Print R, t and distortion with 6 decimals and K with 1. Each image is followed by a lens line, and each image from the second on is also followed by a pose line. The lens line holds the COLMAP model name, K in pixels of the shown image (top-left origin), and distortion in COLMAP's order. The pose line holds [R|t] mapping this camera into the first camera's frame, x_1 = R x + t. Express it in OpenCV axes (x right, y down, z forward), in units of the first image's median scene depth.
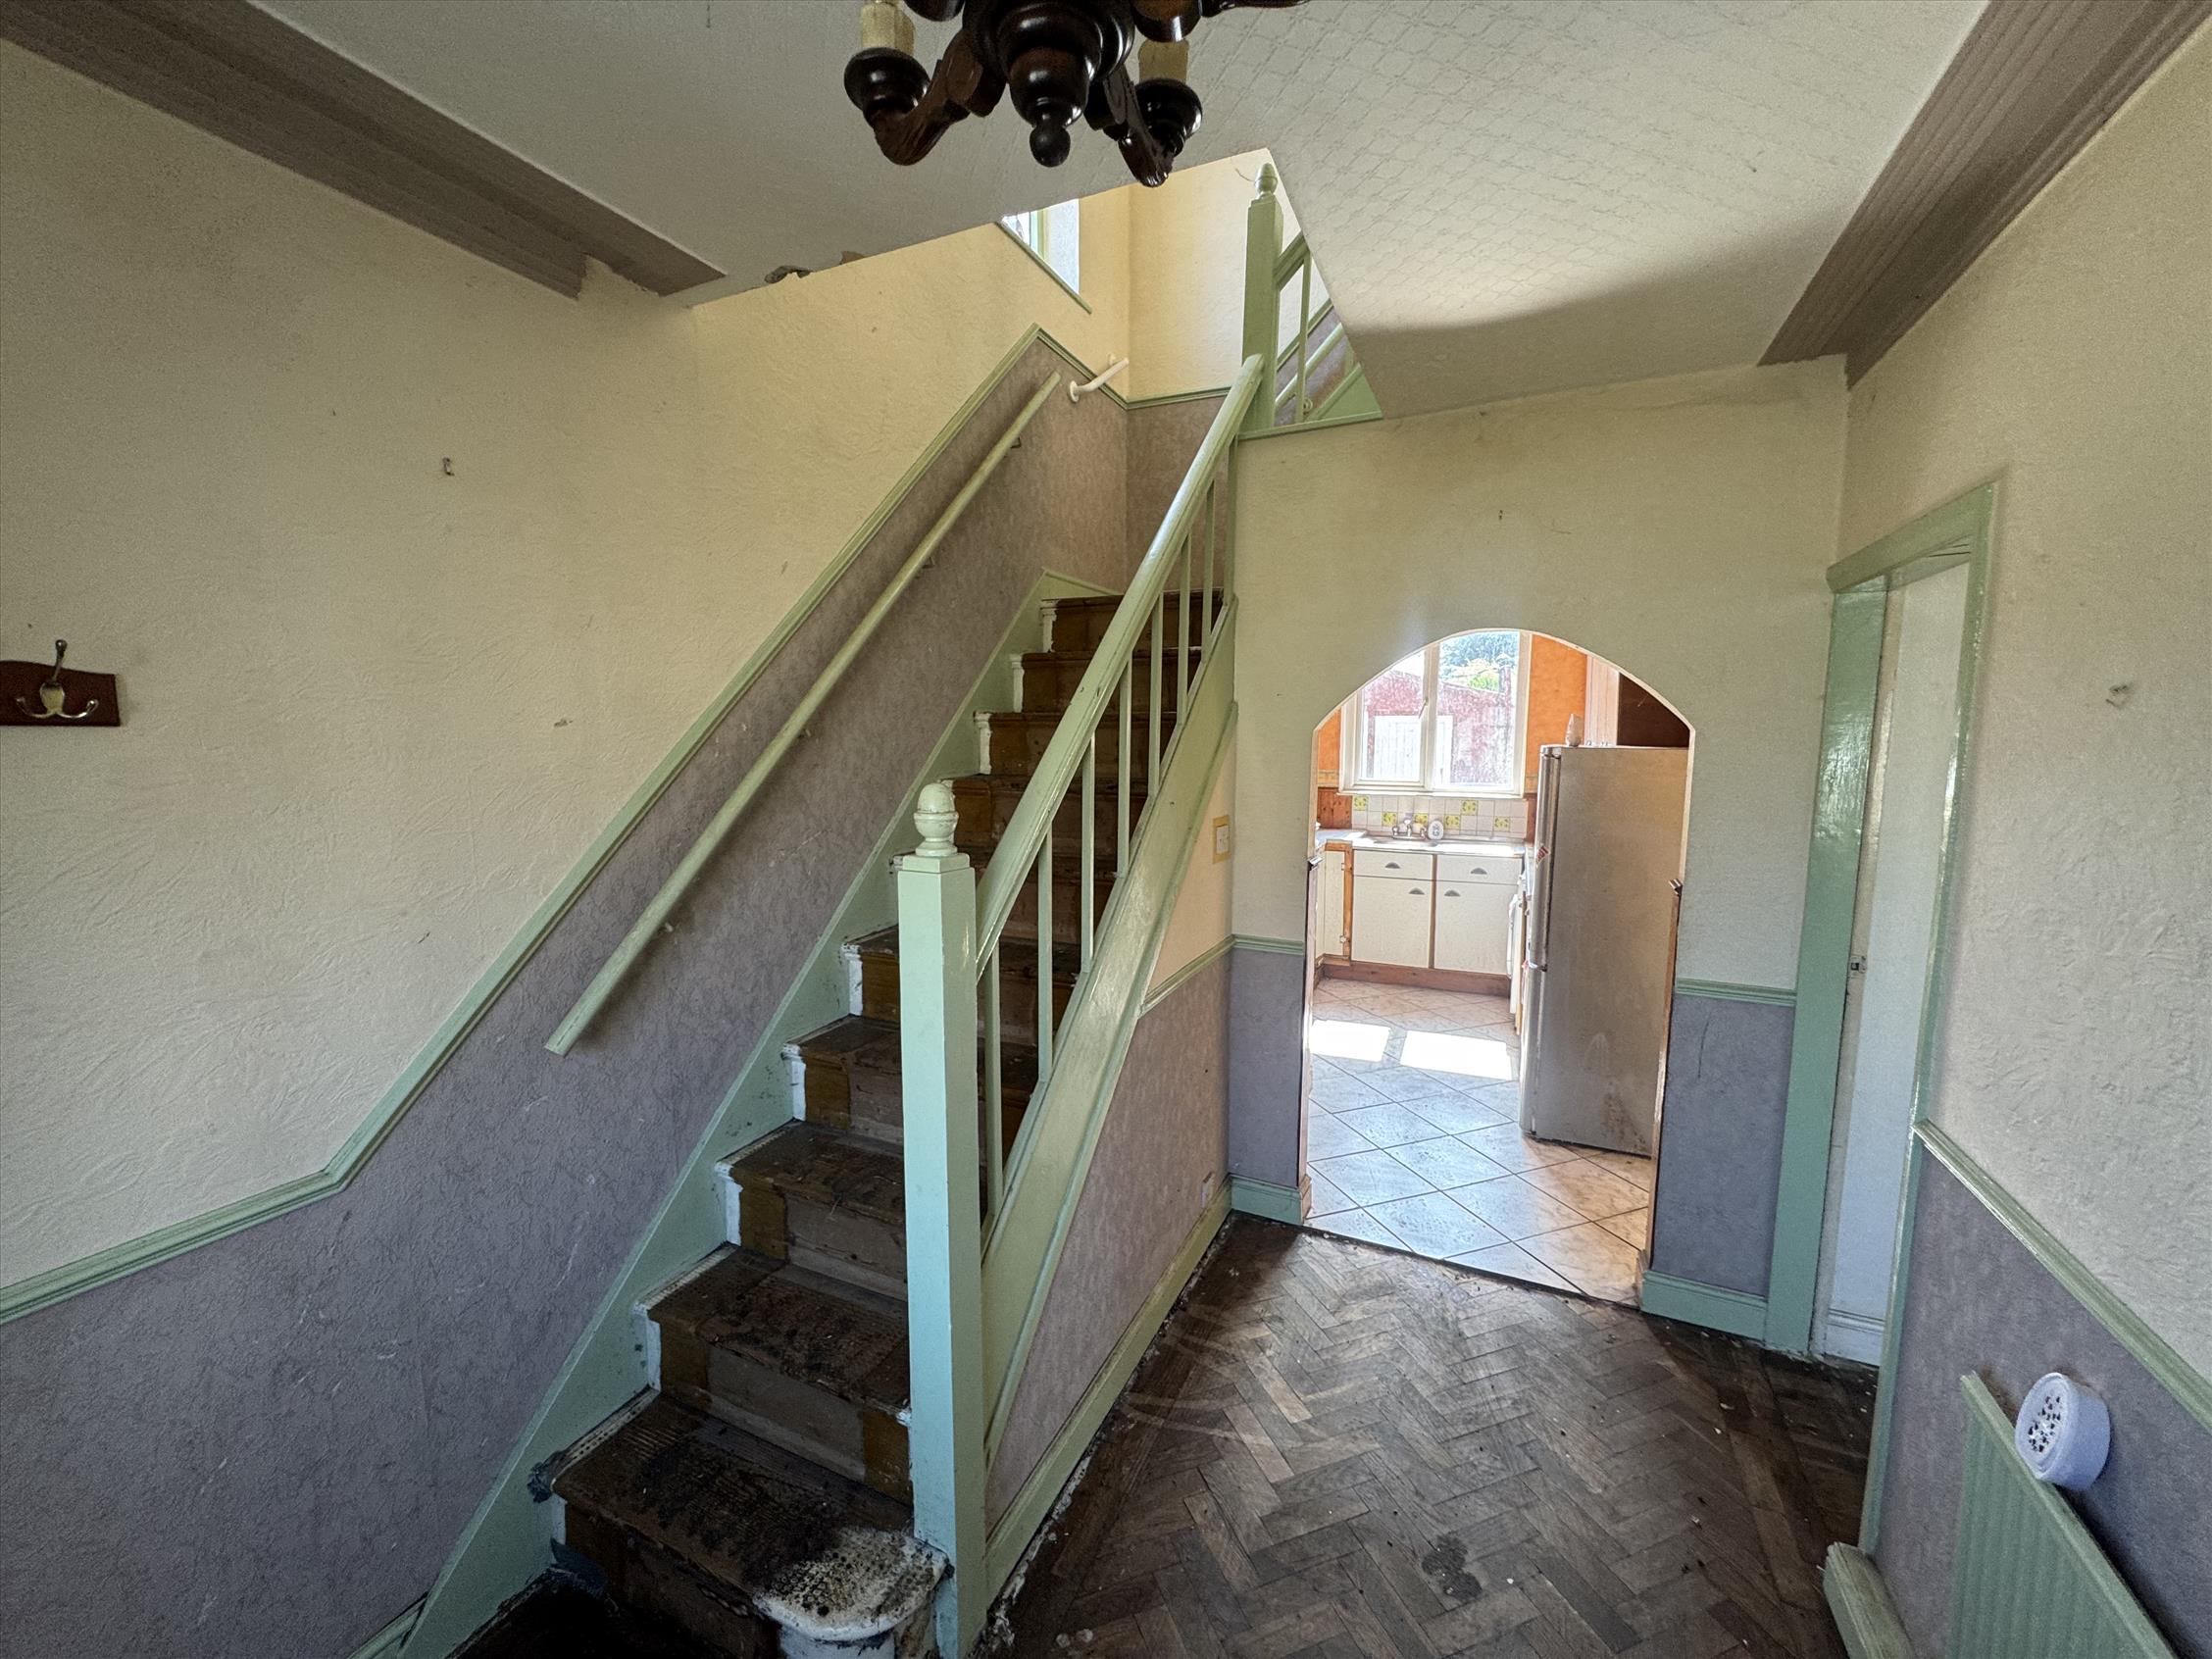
lens RADIAL K [[880.4, 0, 1112.7], [0, 880.4, 833.6], [0, 0, 1]] dist [-0.002175, -0.000048]
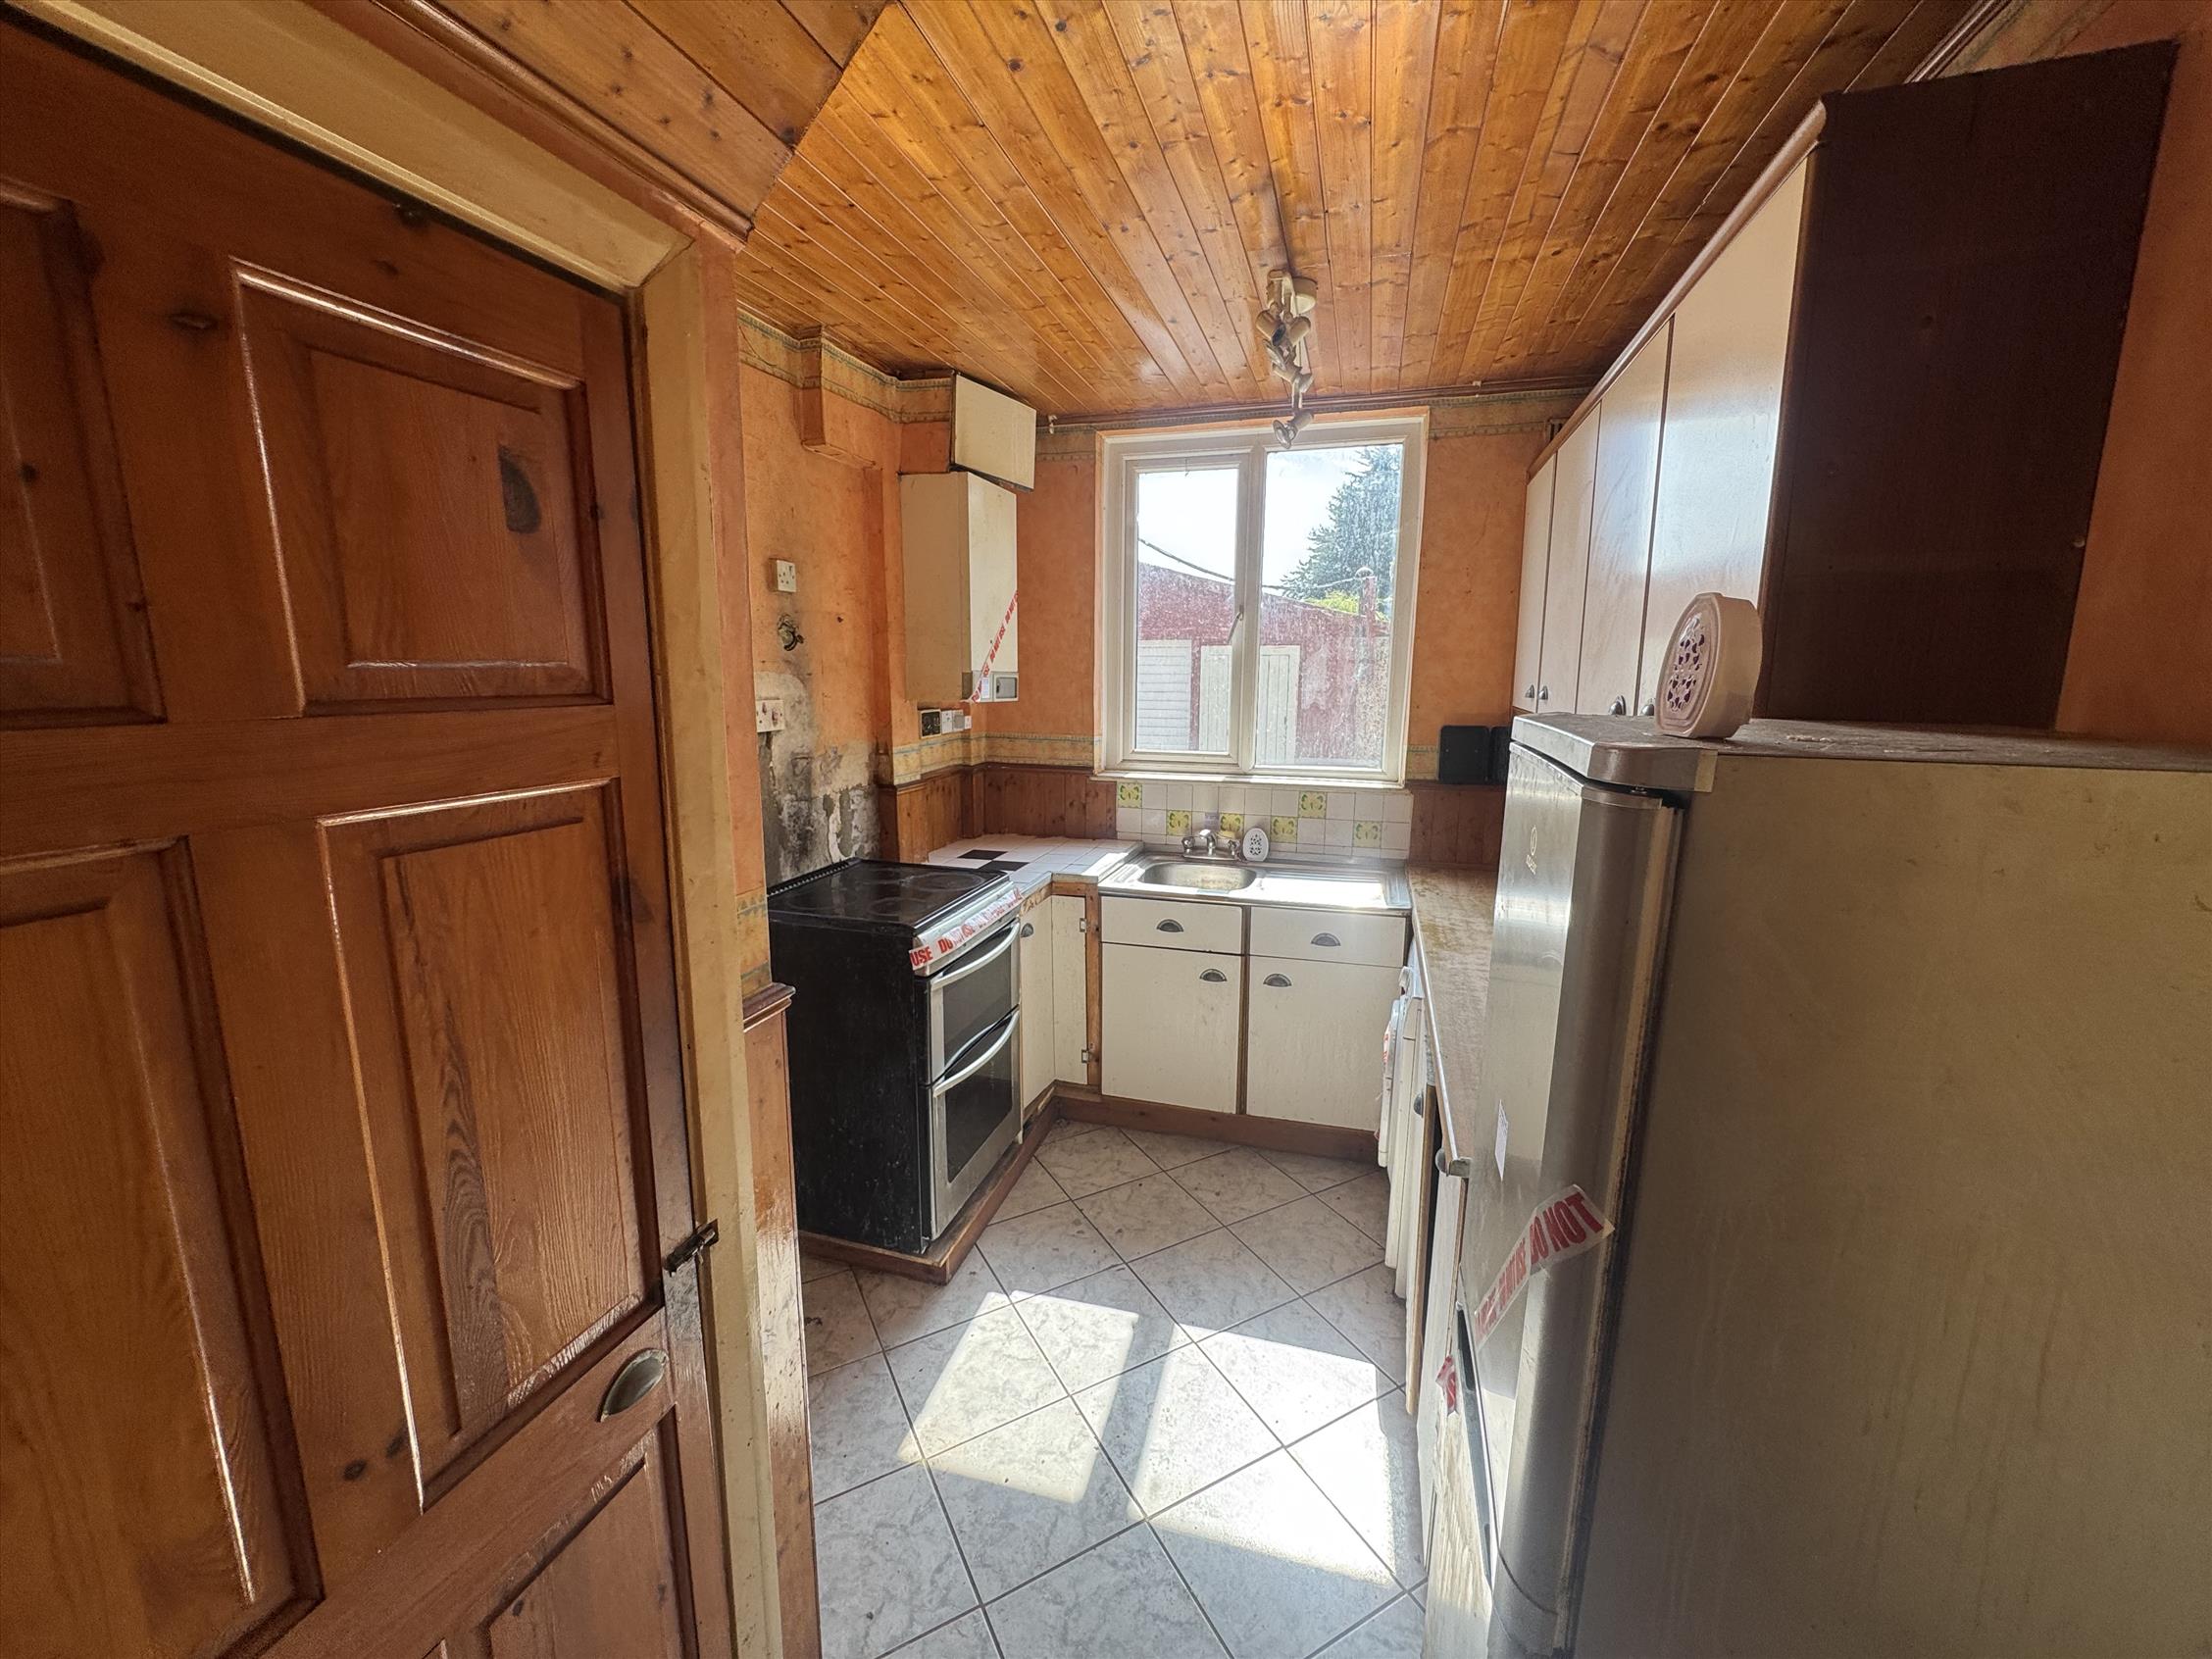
lens RADIAL K [[880.4, 0, 1102.6], [0, 880.4, 820.9], [0, 0, 1]] dist [-0.002175, -0.000048]
pose [[0.990918, -0.019956, 0.132975, 0.204400], [0.011996, 0.998103, 0.060391, -0.056544], [-0.133928, -0.058247, 0.989278, 0.477041]]
